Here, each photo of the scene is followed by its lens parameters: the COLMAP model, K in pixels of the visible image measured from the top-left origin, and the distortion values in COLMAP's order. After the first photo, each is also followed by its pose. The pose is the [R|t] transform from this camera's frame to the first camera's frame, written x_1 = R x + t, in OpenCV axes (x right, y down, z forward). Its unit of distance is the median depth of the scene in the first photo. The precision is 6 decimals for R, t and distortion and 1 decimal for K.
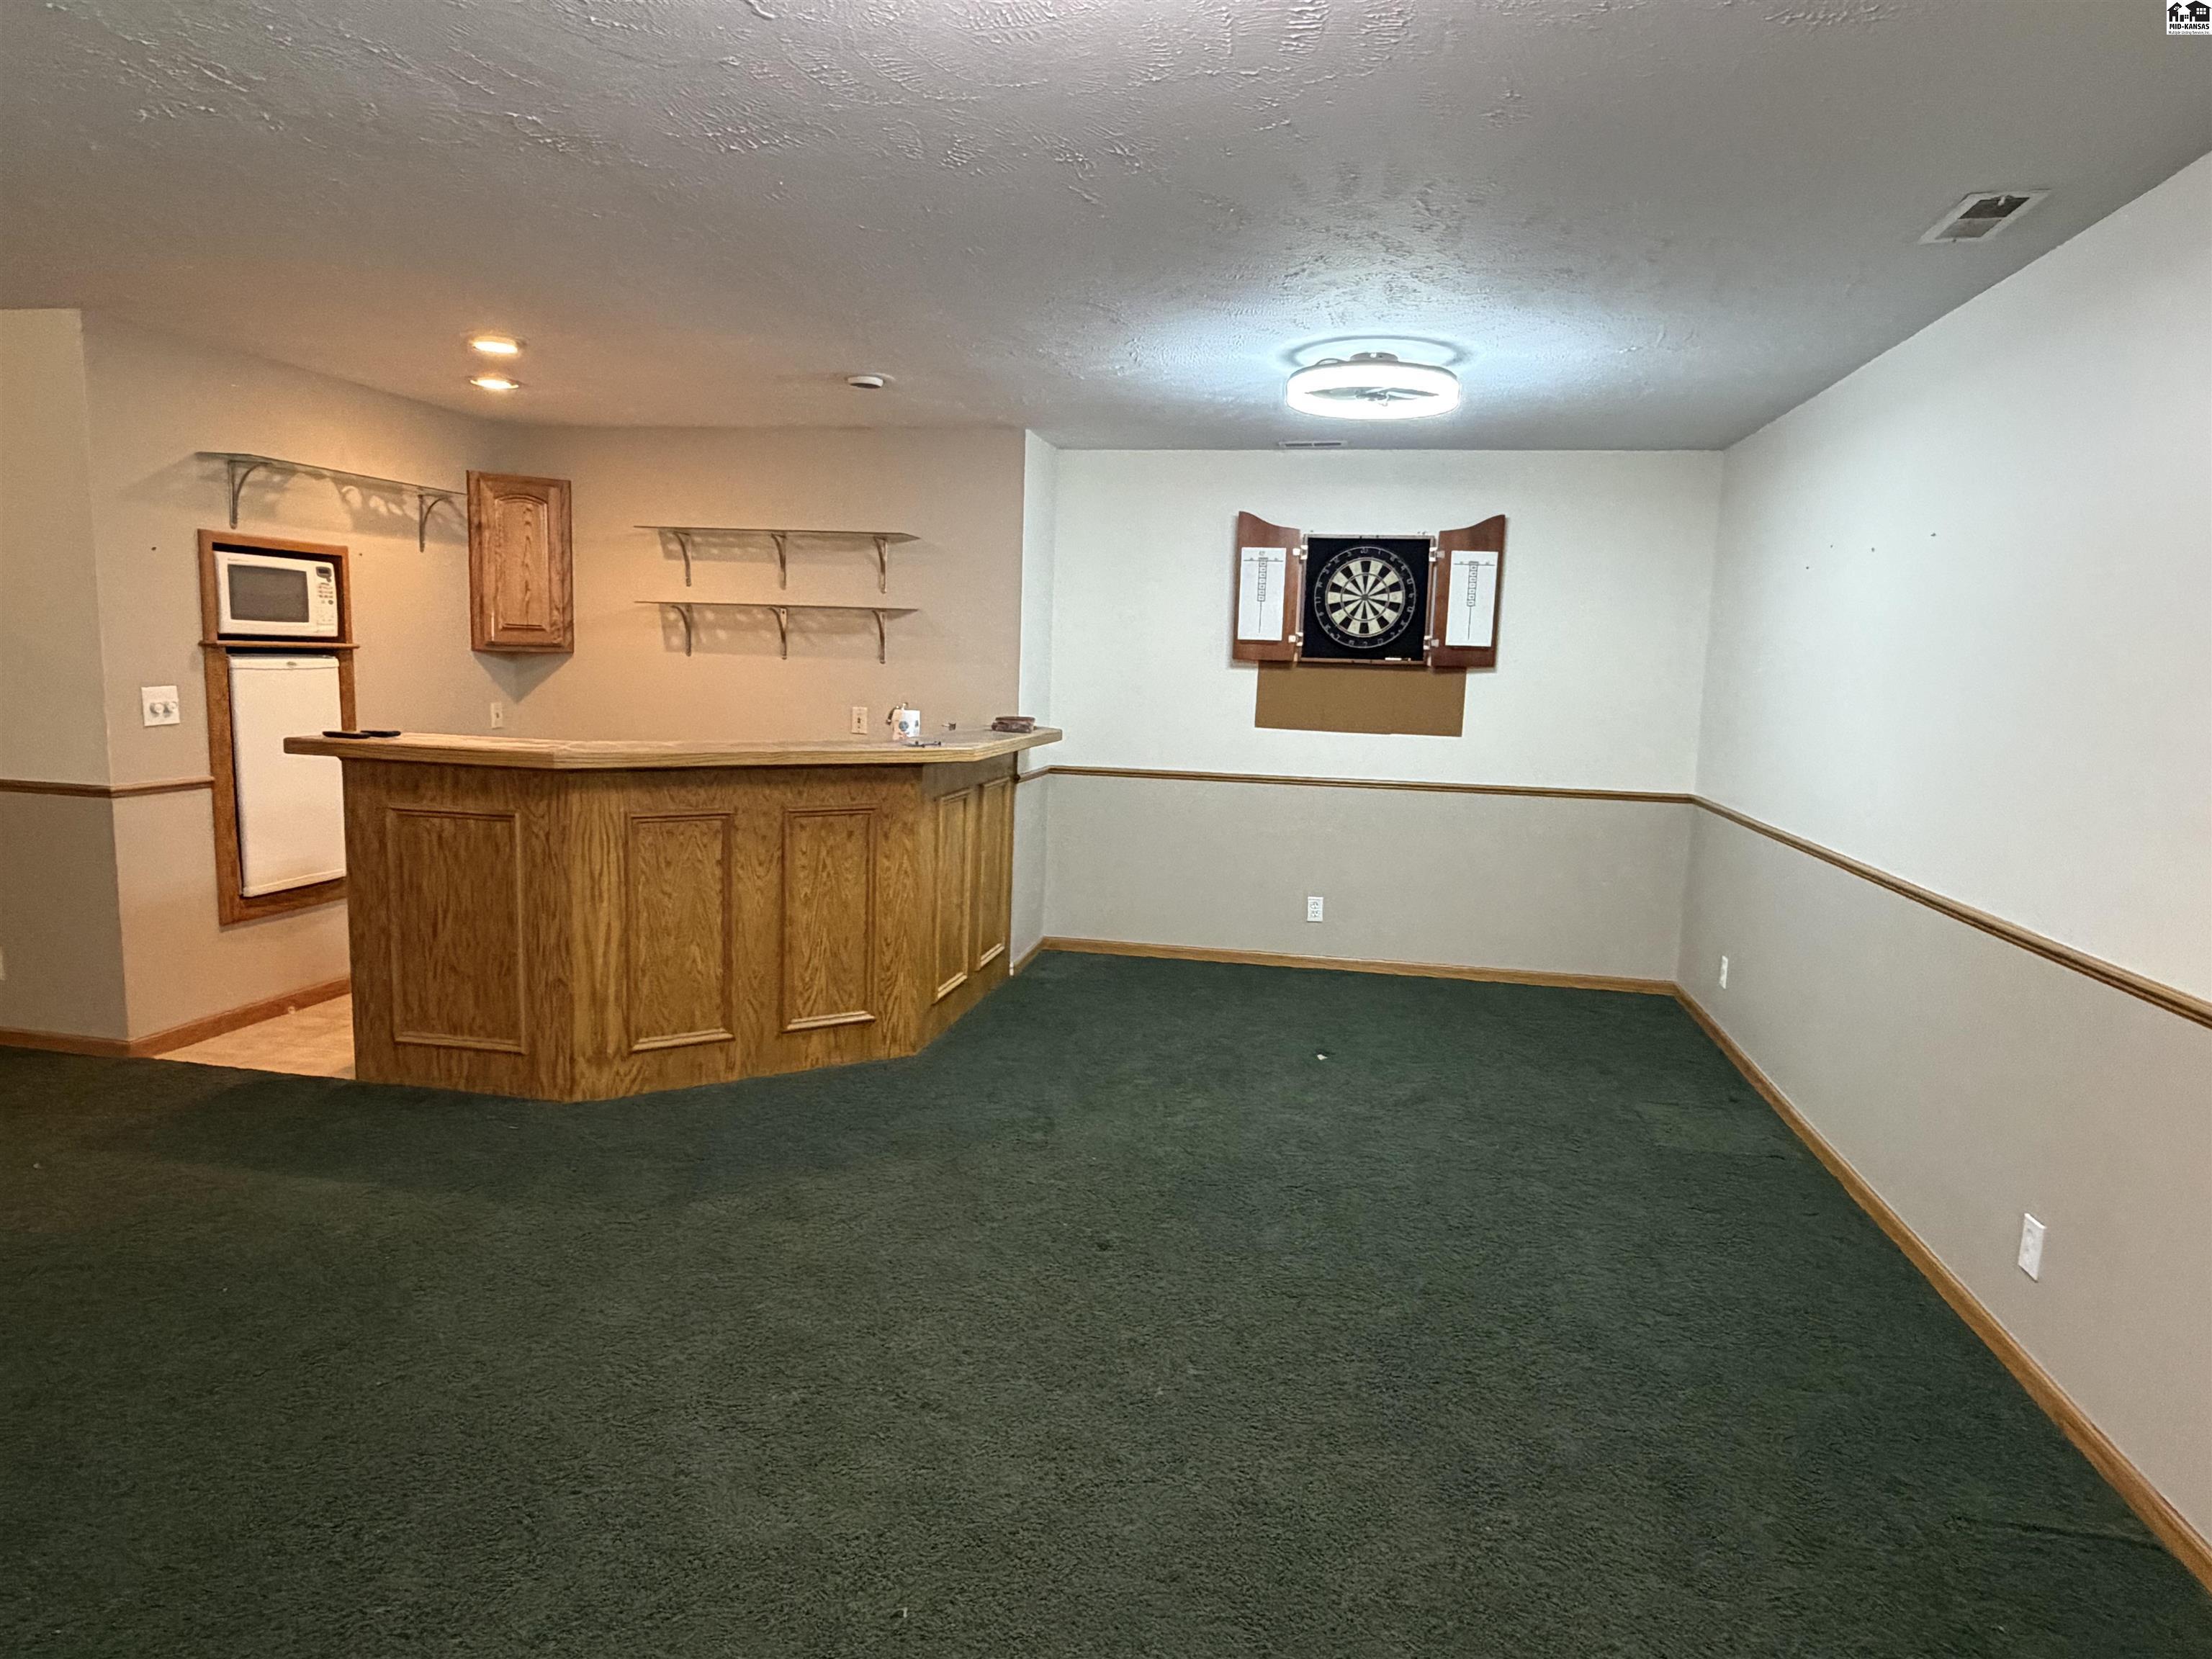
lens RADIAL K [[1326.3, 0, 1106.0], [0, 1326.3, 829.5], [0, 0, 1]] dist [0.001783, -0.000467]
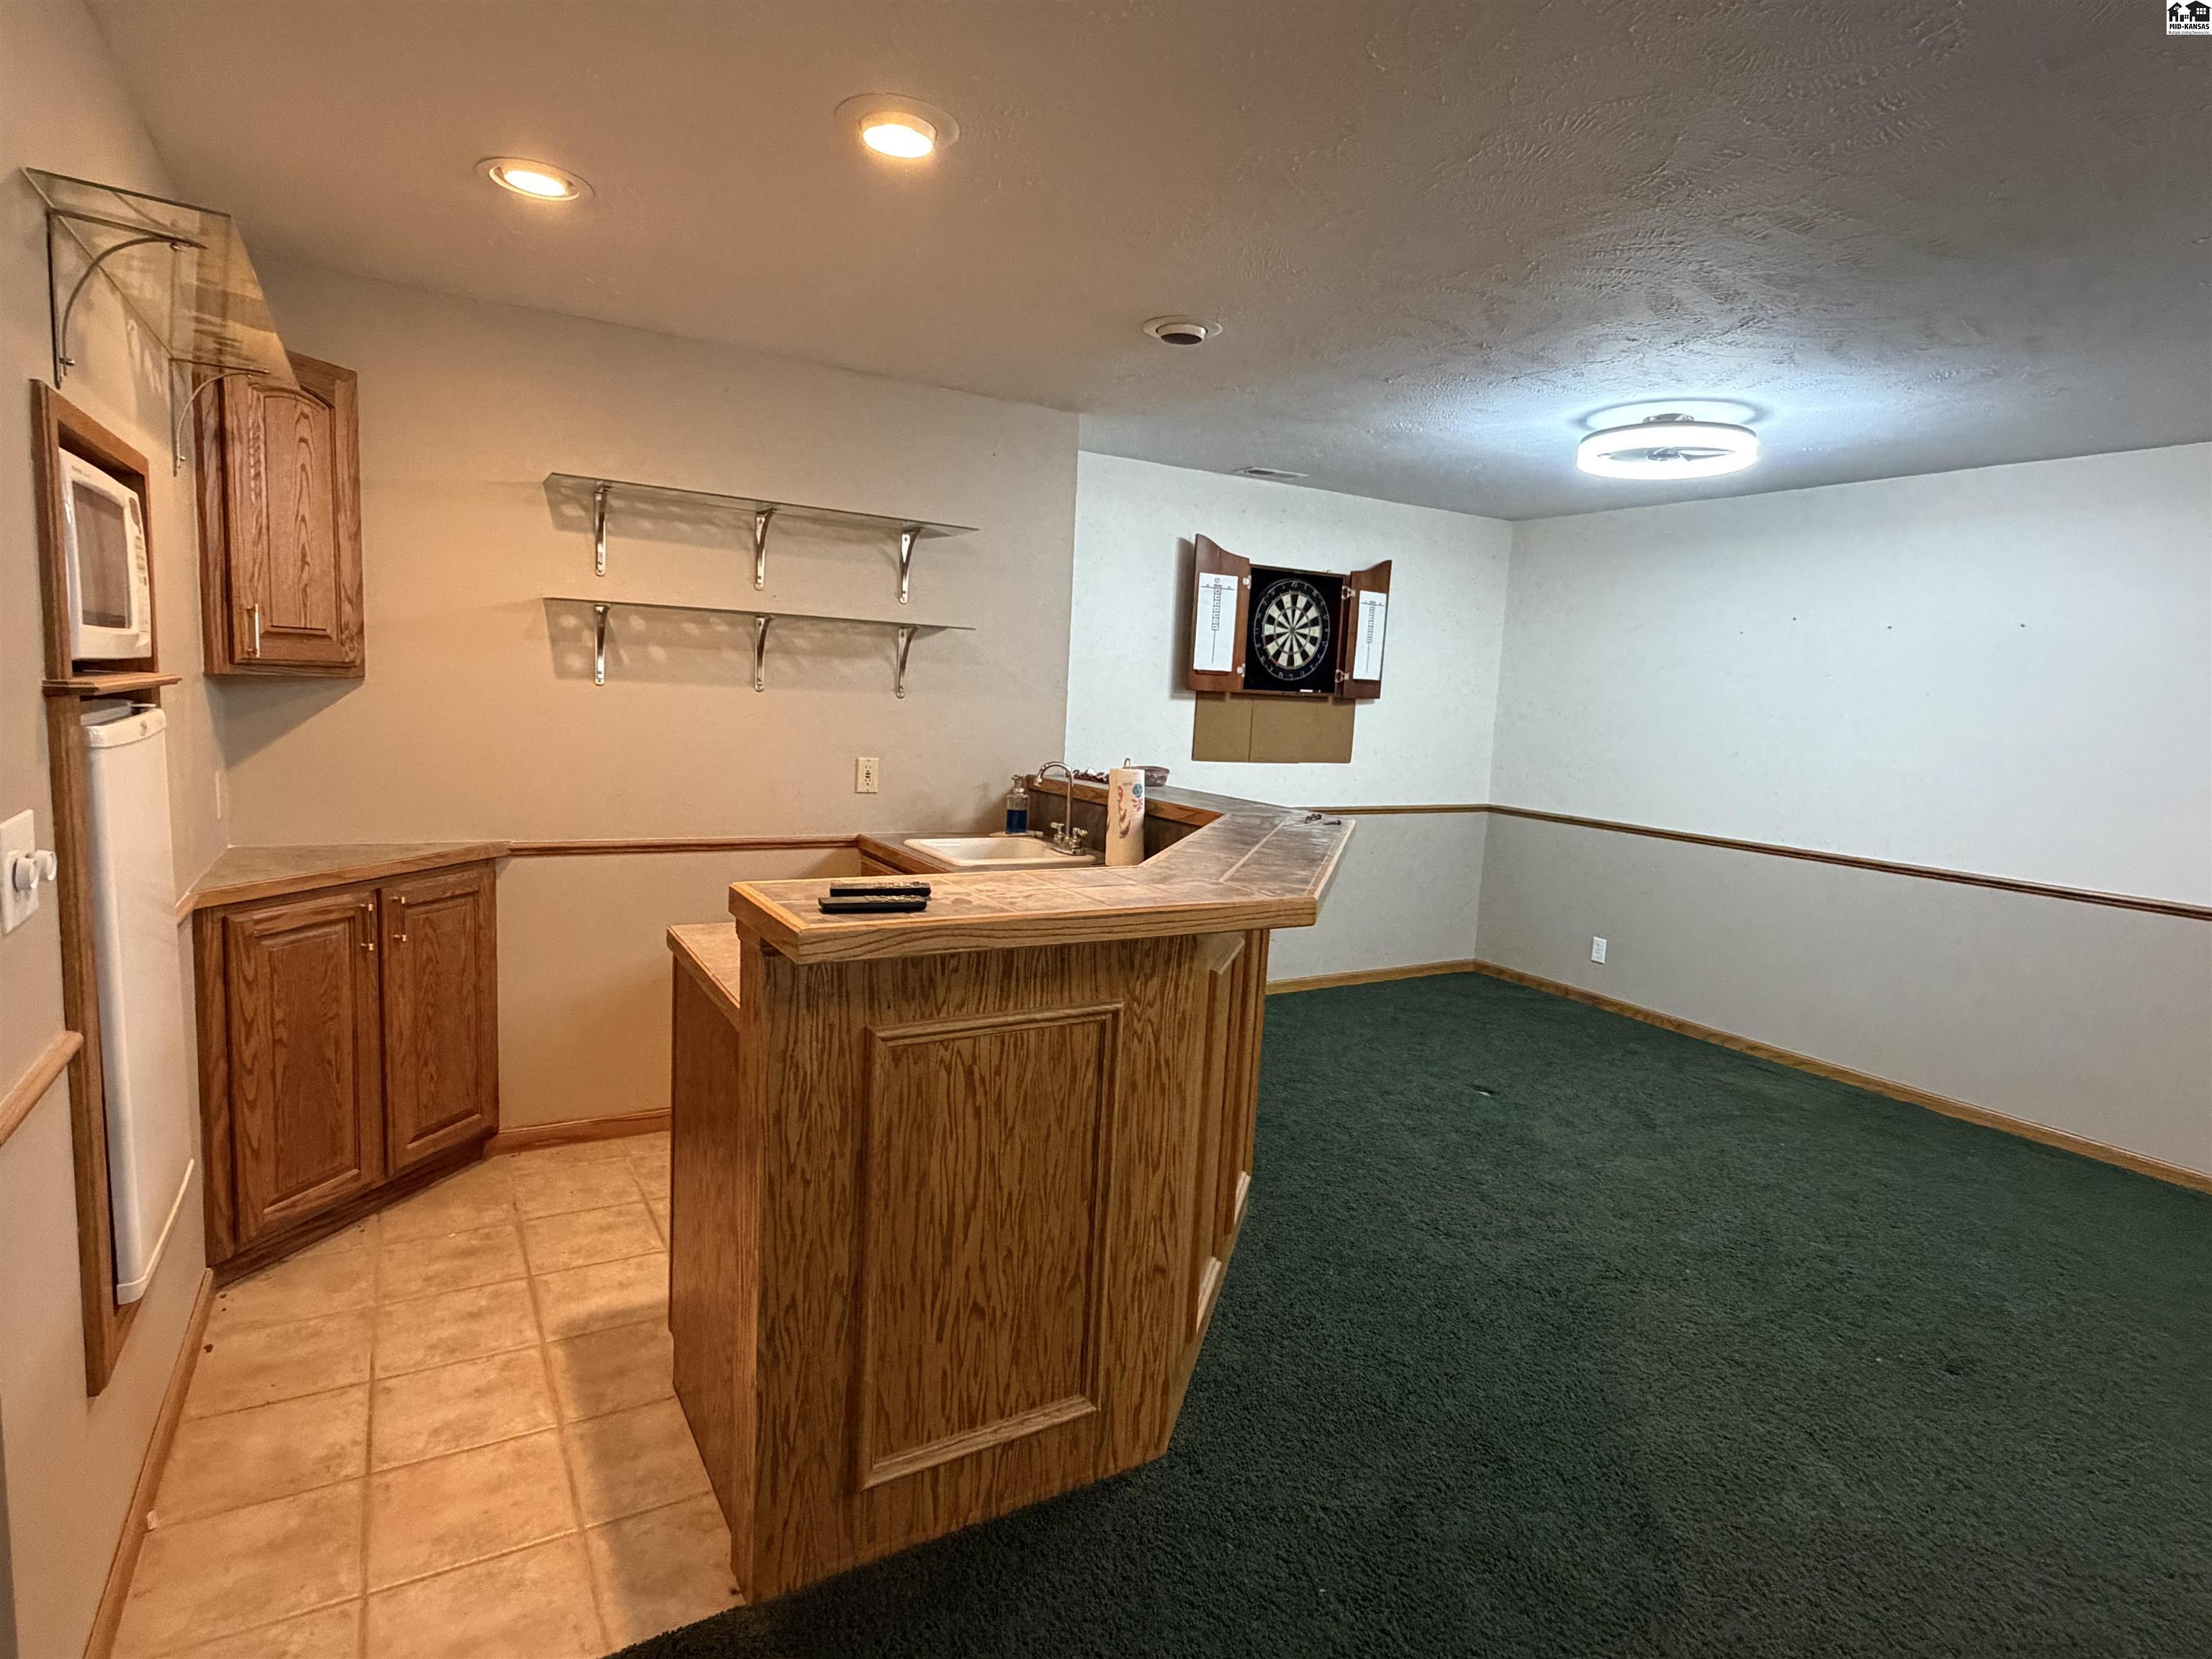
lens RADIAL K [[1173.6, 0, 1106.0], [0, 1173.6, 829.5], [0, 0, 1]] dist [0.000575, 0.000391]
pose [[0.744247, -0.078284, 0.663301, -0.524370], [0.061865, 0.996918, 0.048244, -0.075476], [-0.665033, 0.005129, 0.746796, 0.425768]]
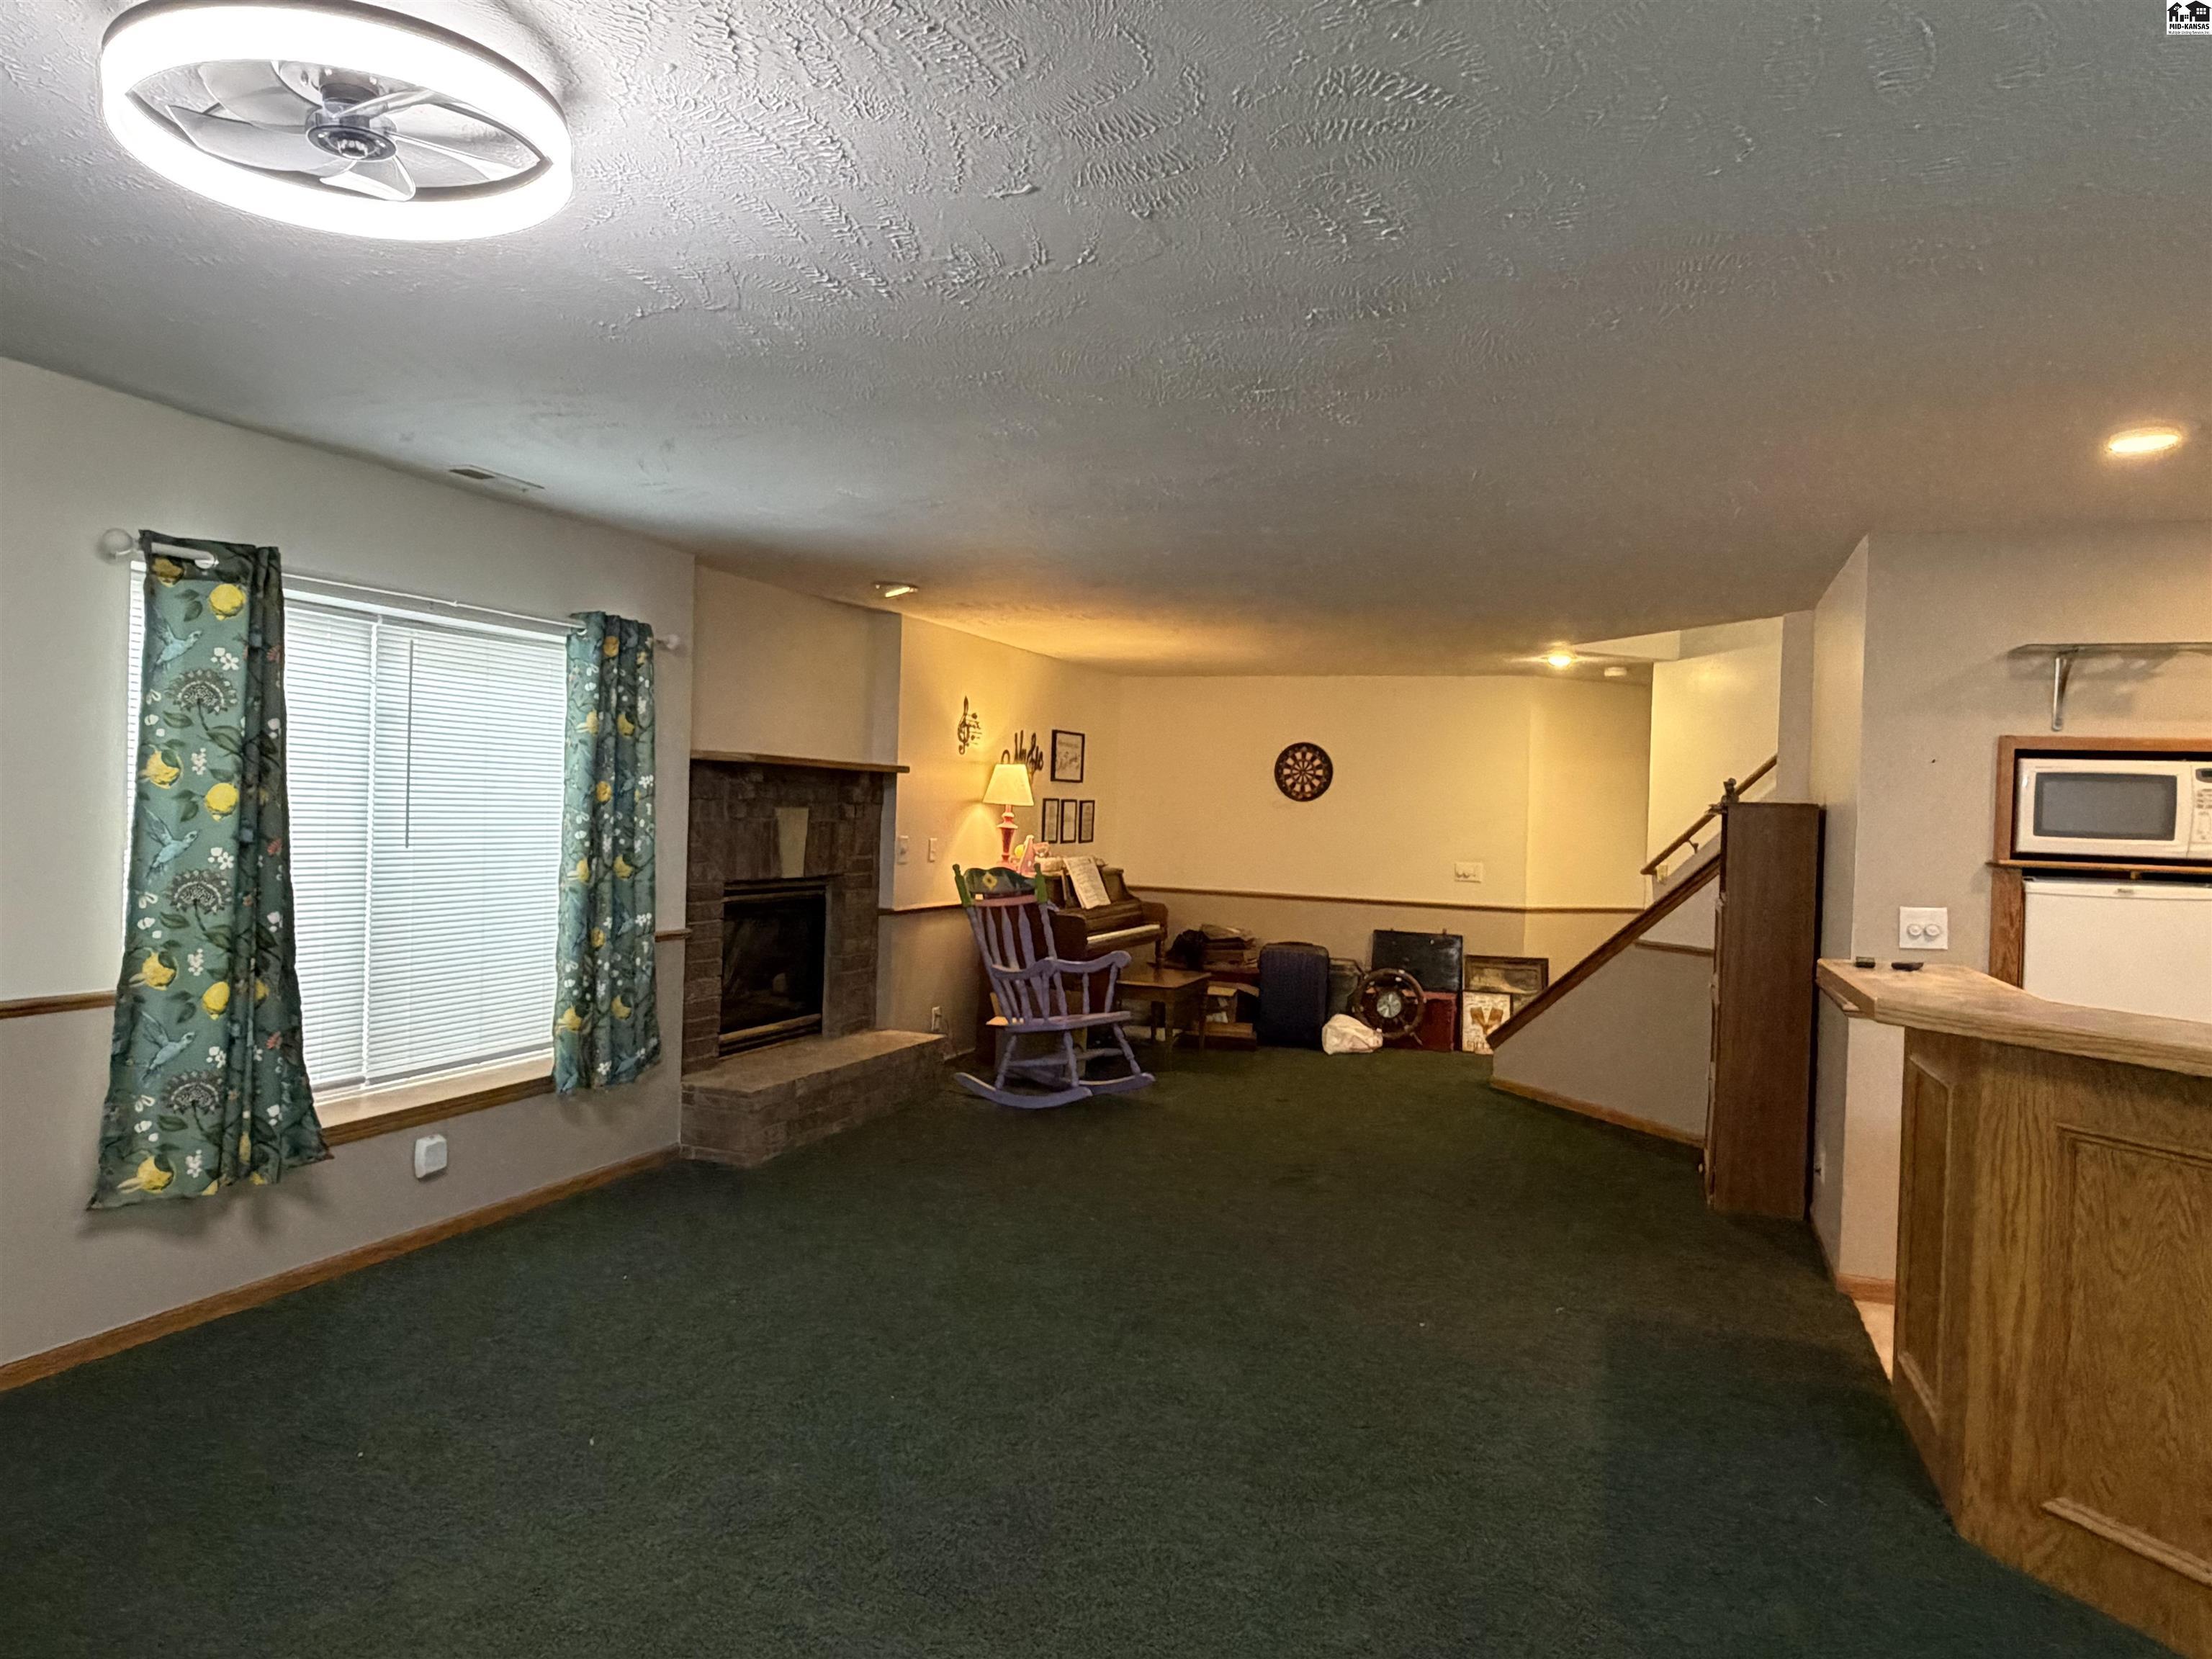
lens RADIAL K [[1420.2, 0, 1106.0], [0, 1420.2, 829.5], [0, 0, 1]] dist [0.000092, 0.000200]
pose [[-0.171902, -0.025380, -0.984787, 0.266982], [-0.165860, 0.986143, 0.003538, -0.052559], [0.971051, 0.163945, -0.173729, 0.453527]]
